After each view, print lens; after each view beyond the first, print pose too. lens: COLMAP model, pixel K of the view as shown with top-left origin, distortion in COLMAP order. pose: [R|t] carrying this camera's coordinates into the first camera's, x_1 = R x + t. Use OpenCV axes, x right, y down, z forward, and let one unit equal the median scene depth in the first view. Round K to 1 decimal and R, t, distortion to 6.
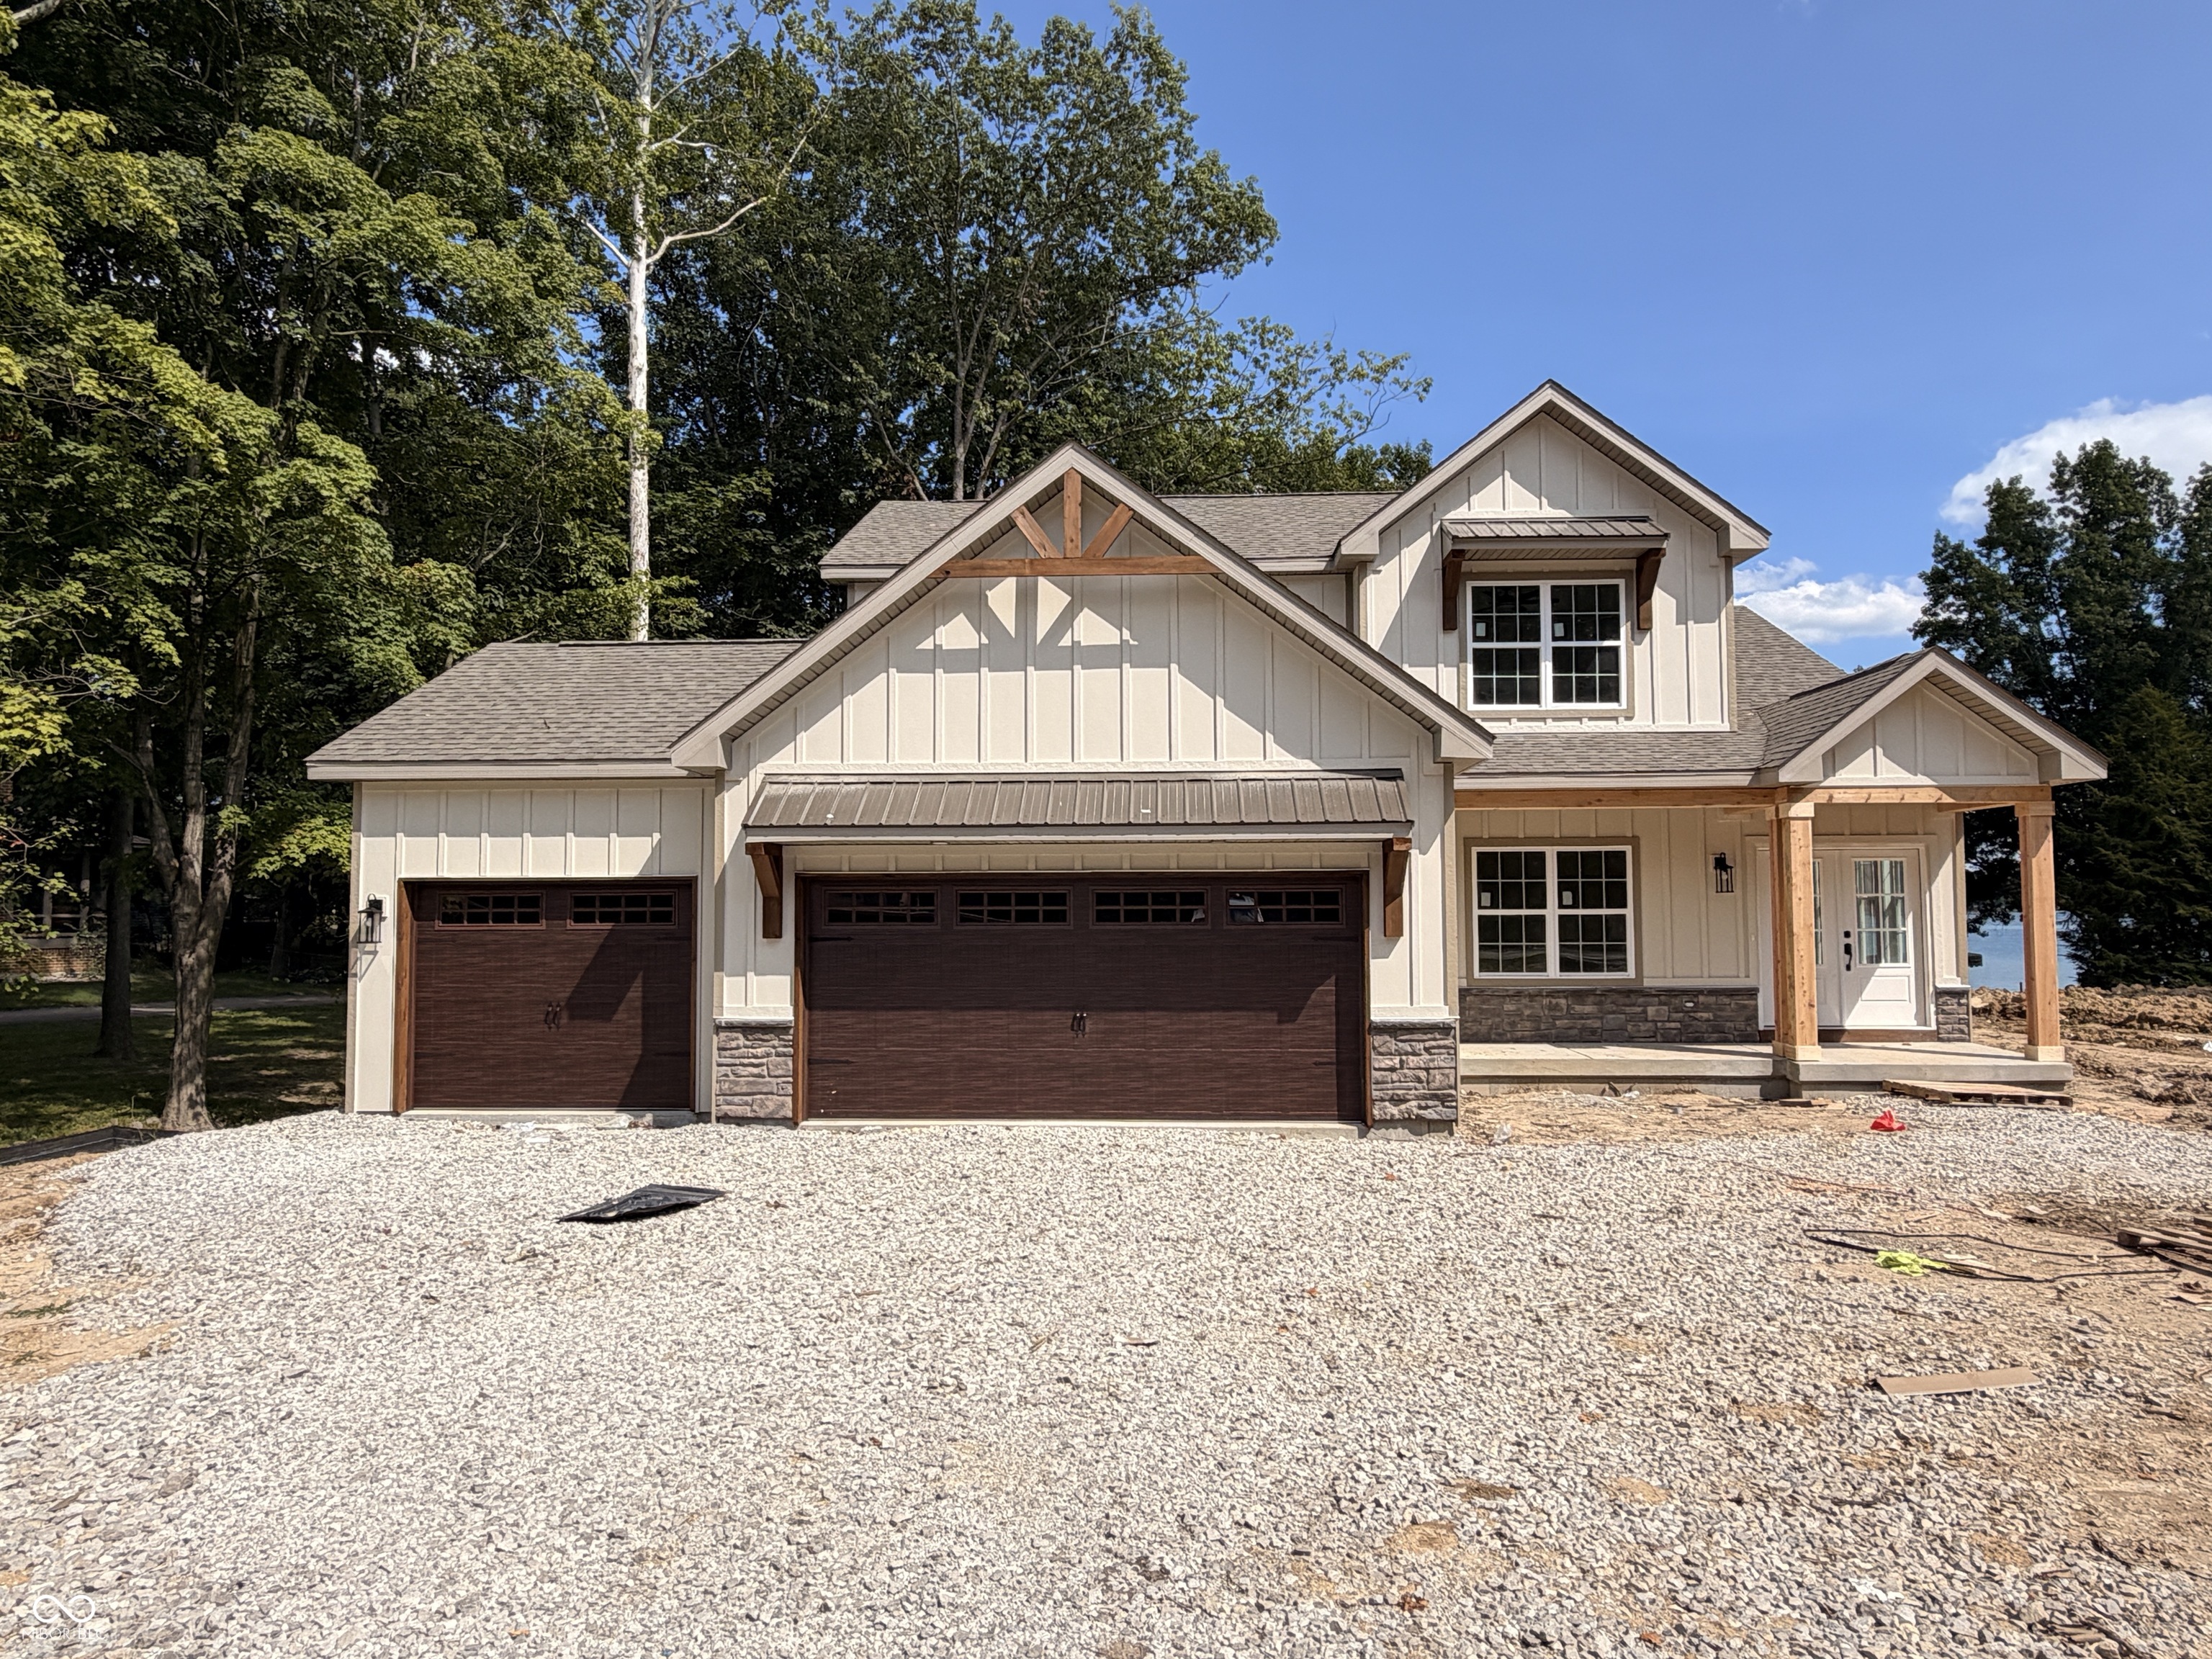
lens RADIAL K [[1391.0, 0, 1105.0], [0, 1391.0, 847.2], [0, 0, 1]] dist [0.006718, 0.006660]
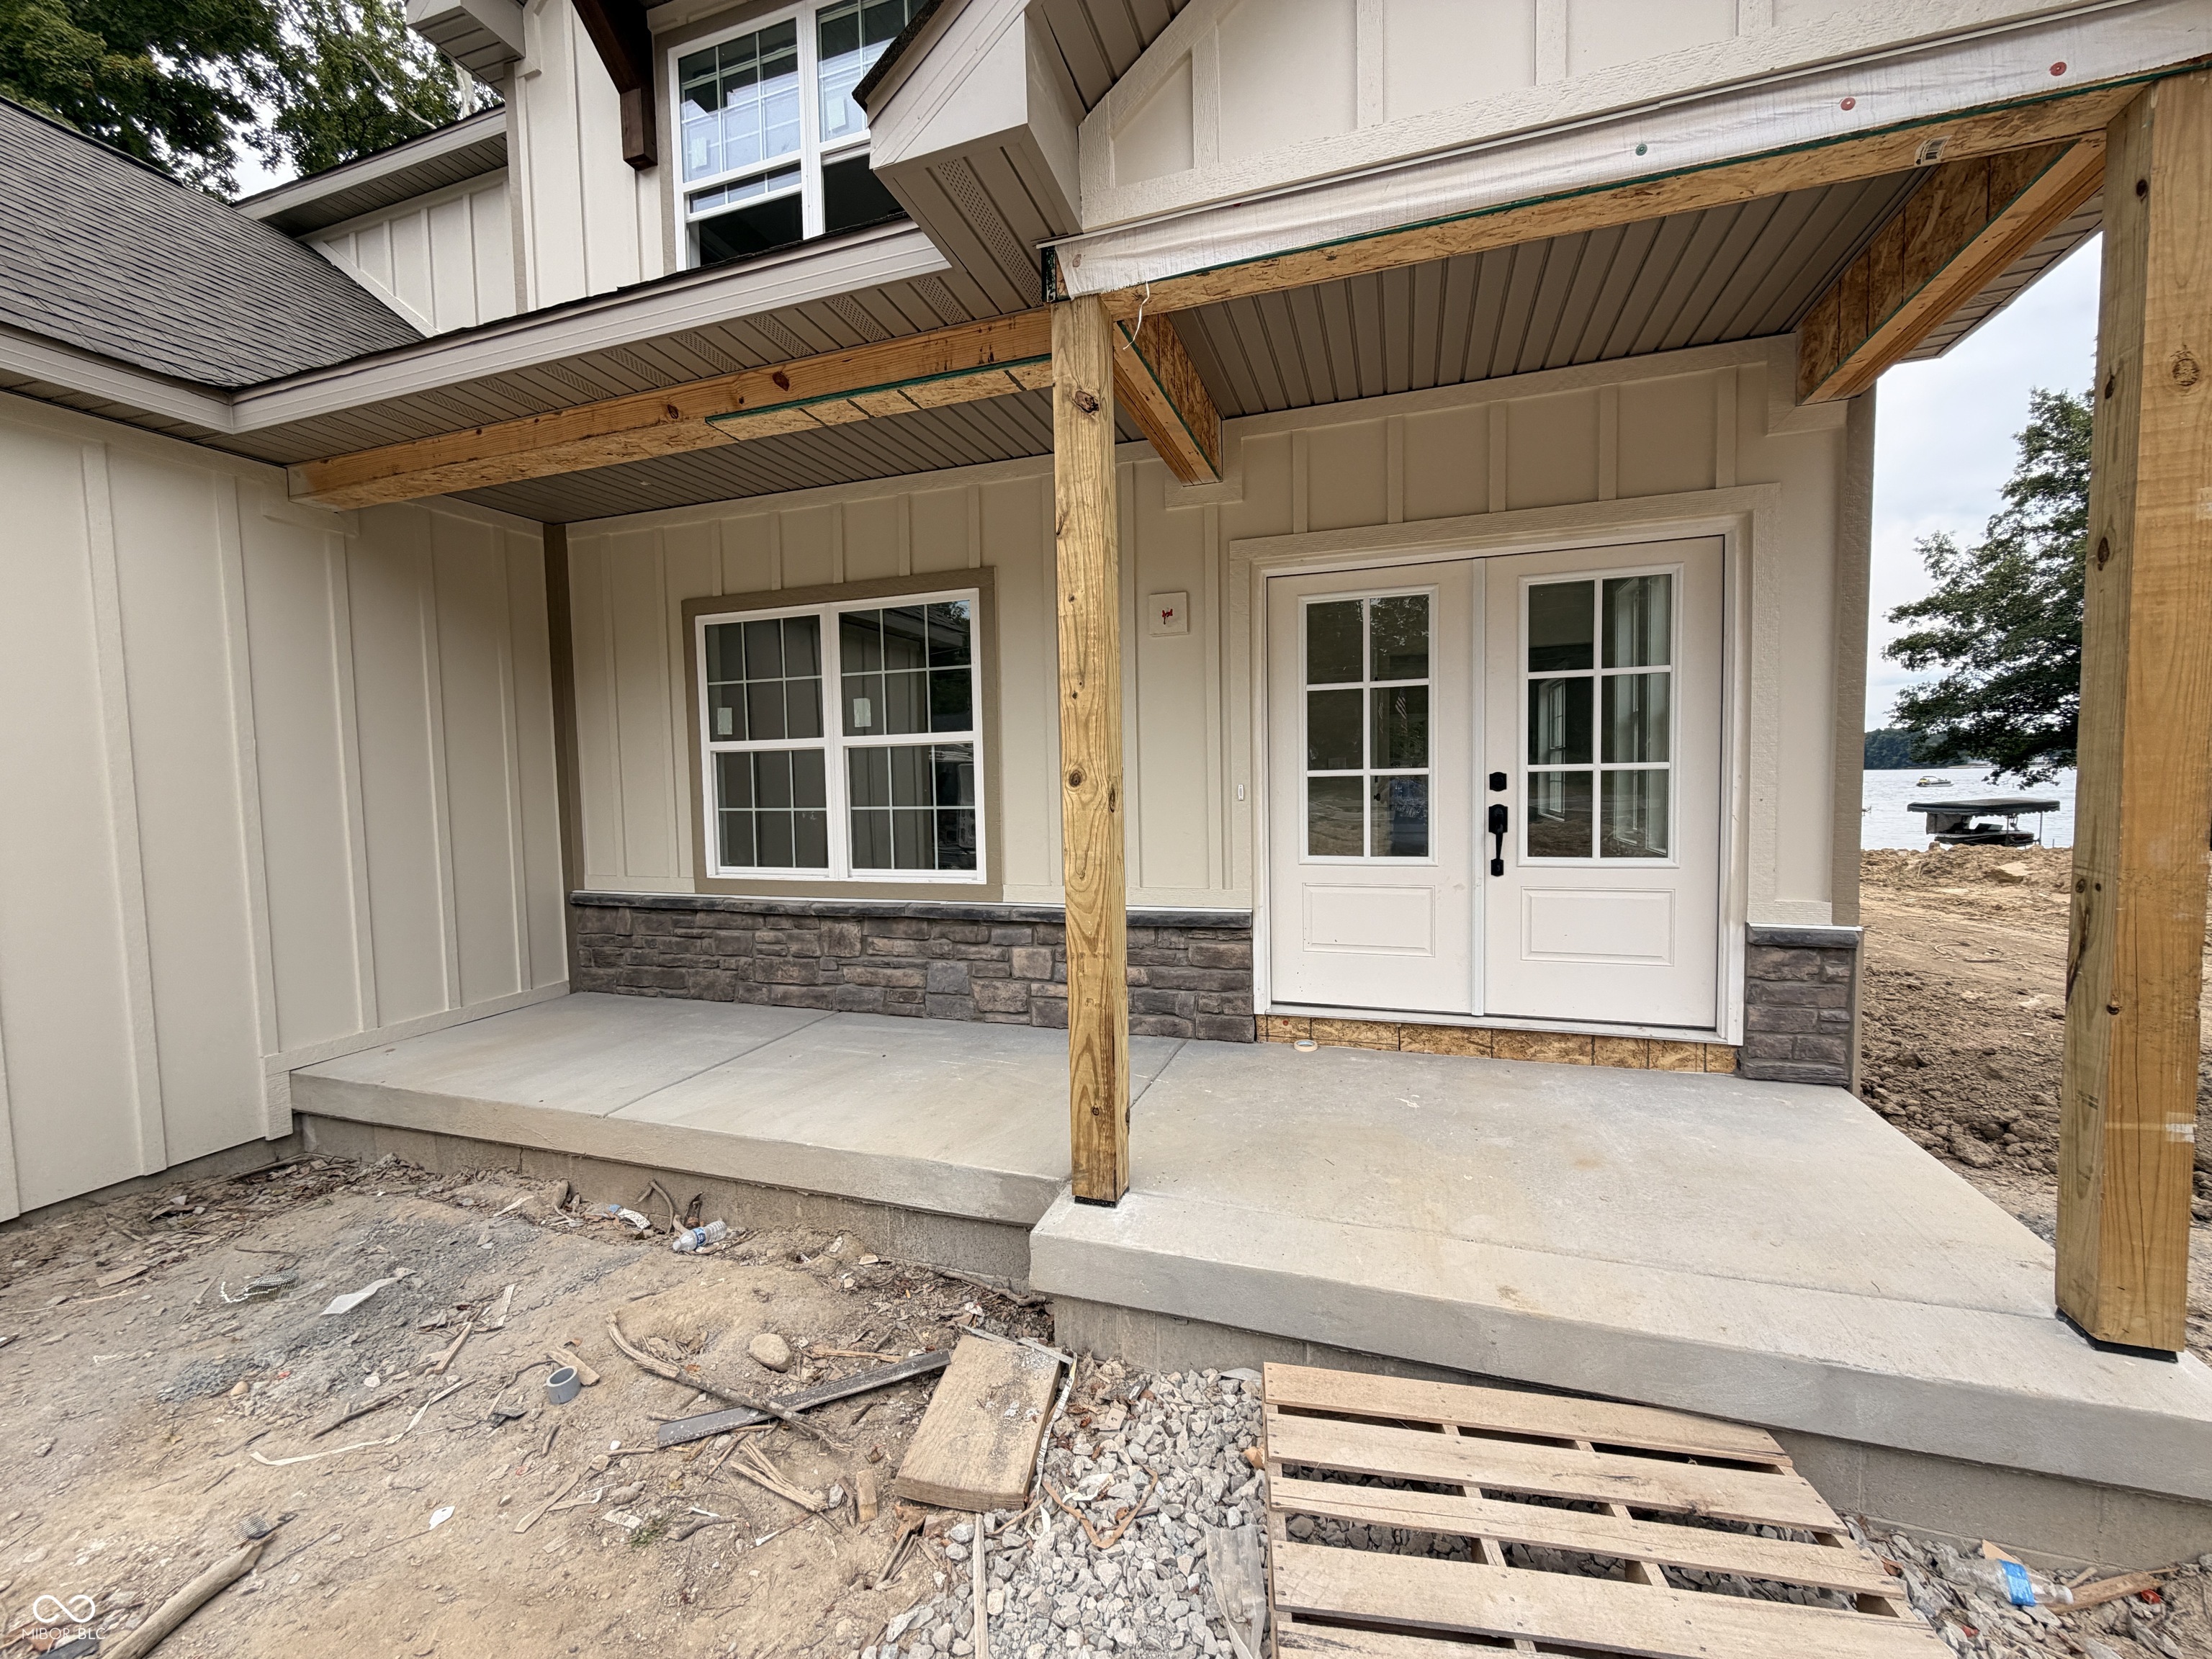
lens RADIAL K [[878.6, 0, 1103.3], [0, 878.6, 834.7], [0, 0, 1]] dist [-0.001047, -0.000589]
pose [[0.962887, 0.003362, -0.269884, 0.489853], [0.026555, 0.993891, 0.107126, 0.047889], [0.268595, -0.110317, 0.956915, 0.733003]]
